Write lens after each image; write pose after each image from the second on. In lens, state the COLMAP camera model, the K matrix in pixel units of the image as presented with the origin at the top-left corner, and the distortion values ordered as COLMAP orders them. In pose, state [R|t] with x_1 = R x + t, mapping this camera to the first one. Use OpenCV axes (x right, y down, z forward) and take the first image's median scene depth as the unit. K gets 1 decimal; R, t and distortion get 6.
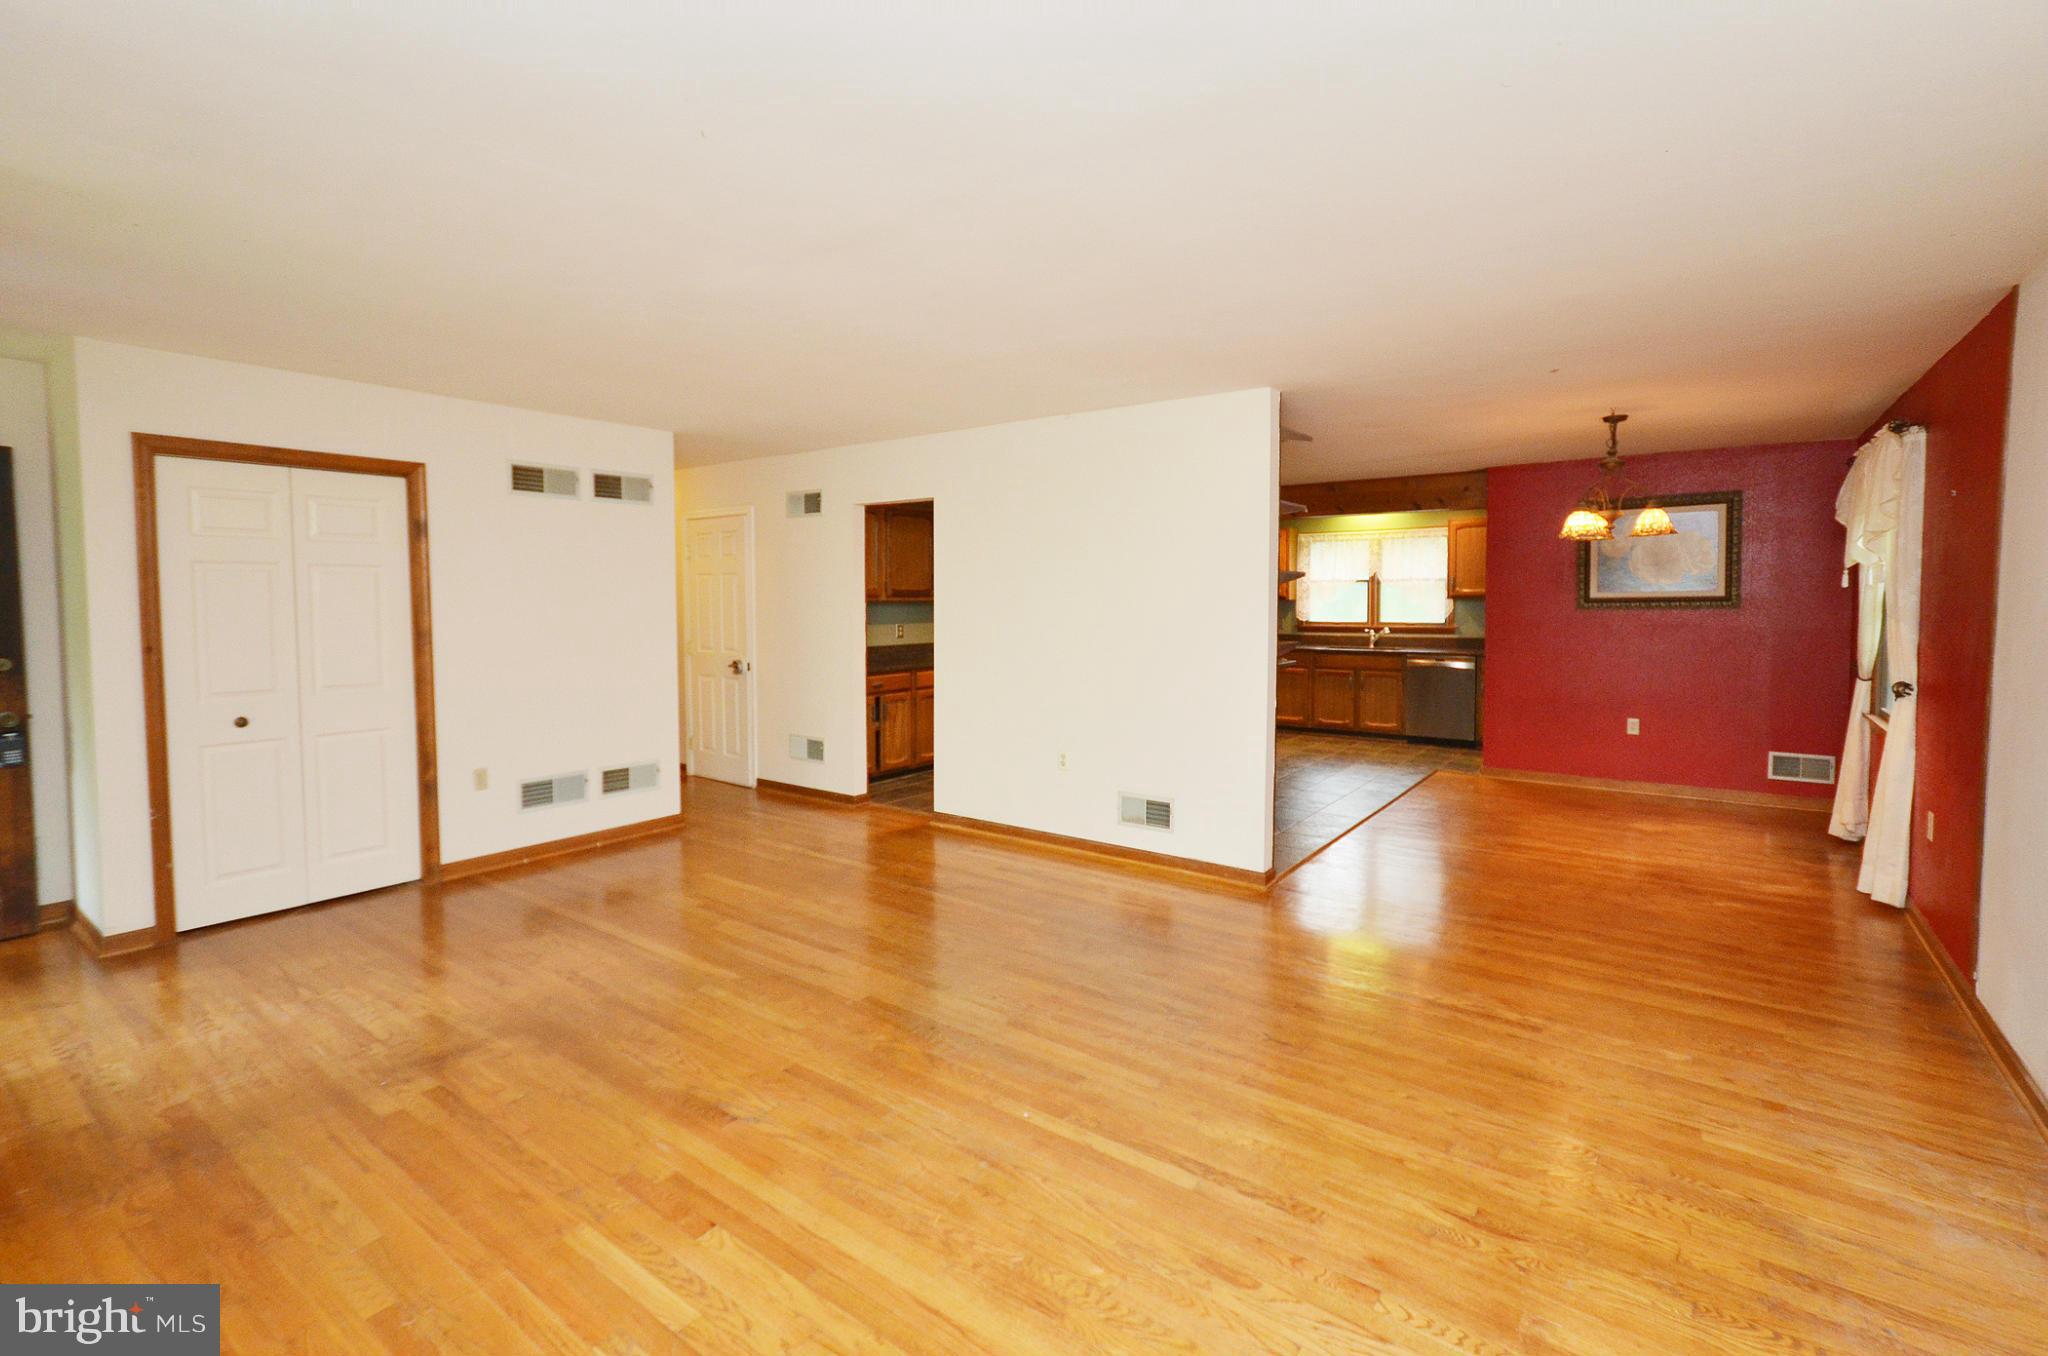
lens RADIAL K [[921.5, 0, 1024.6], [0, 921.5, 638.7], [0, 0, 1]] dist [0.000156, 0.000285]
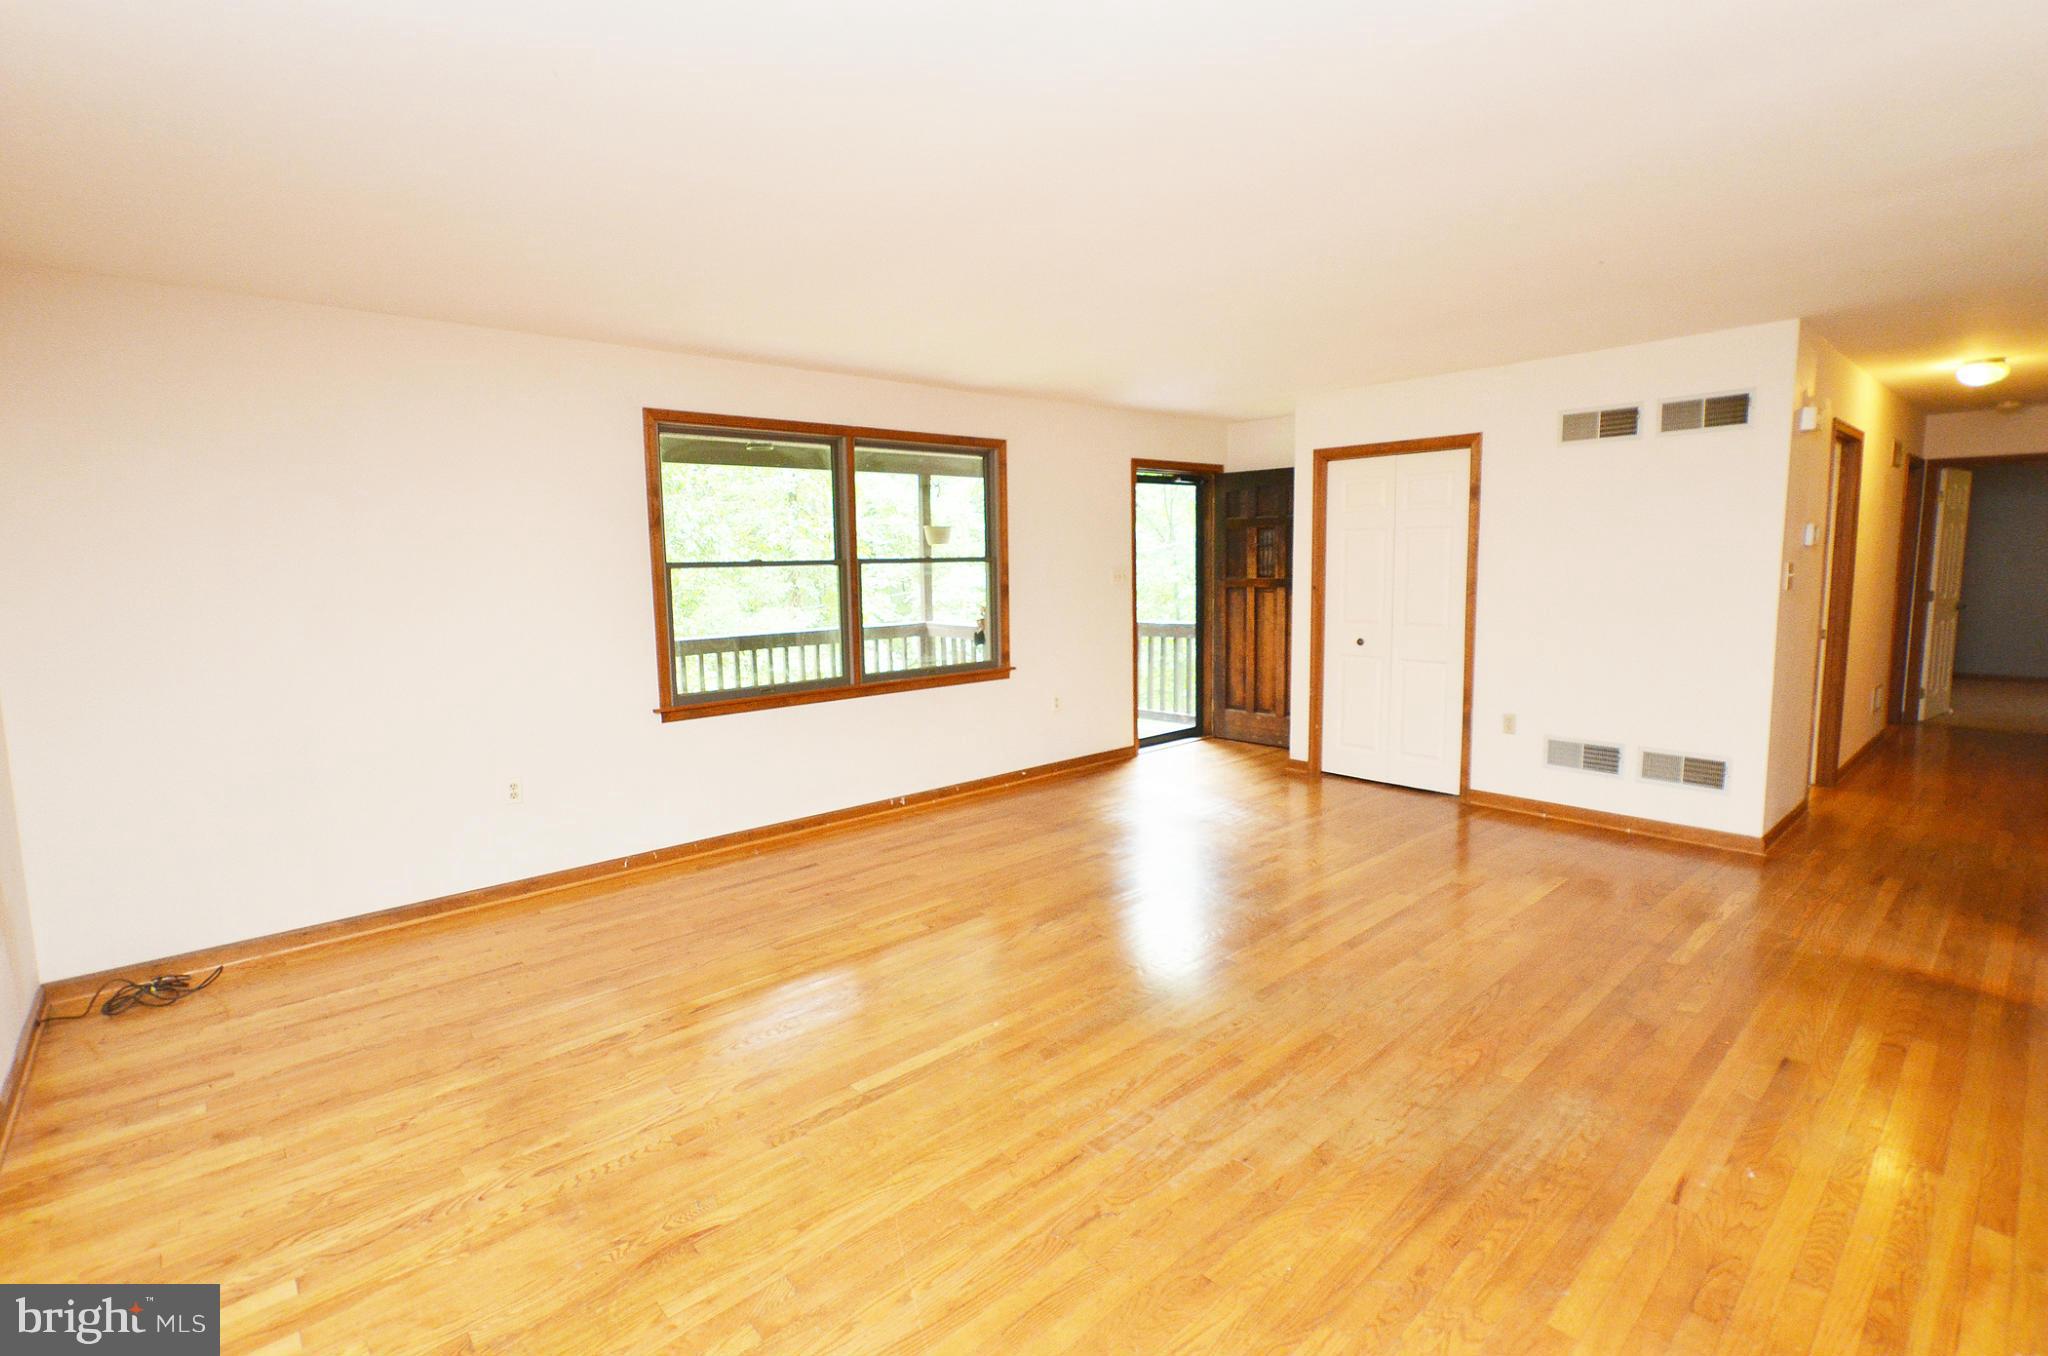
lens RADIAL K [[919.0, 0, 1024.0], [0, 919.0, 678.0], [0, 0, 1]] dist [-0.001373, -0.000131]
pose [[-0.198680, 0.134244, -0.970827, 0.677026], [-0.029068, 0.989332, 0.142752, -0.044480], [0.979633, 0.056582, -0.192659, 0.800953]]
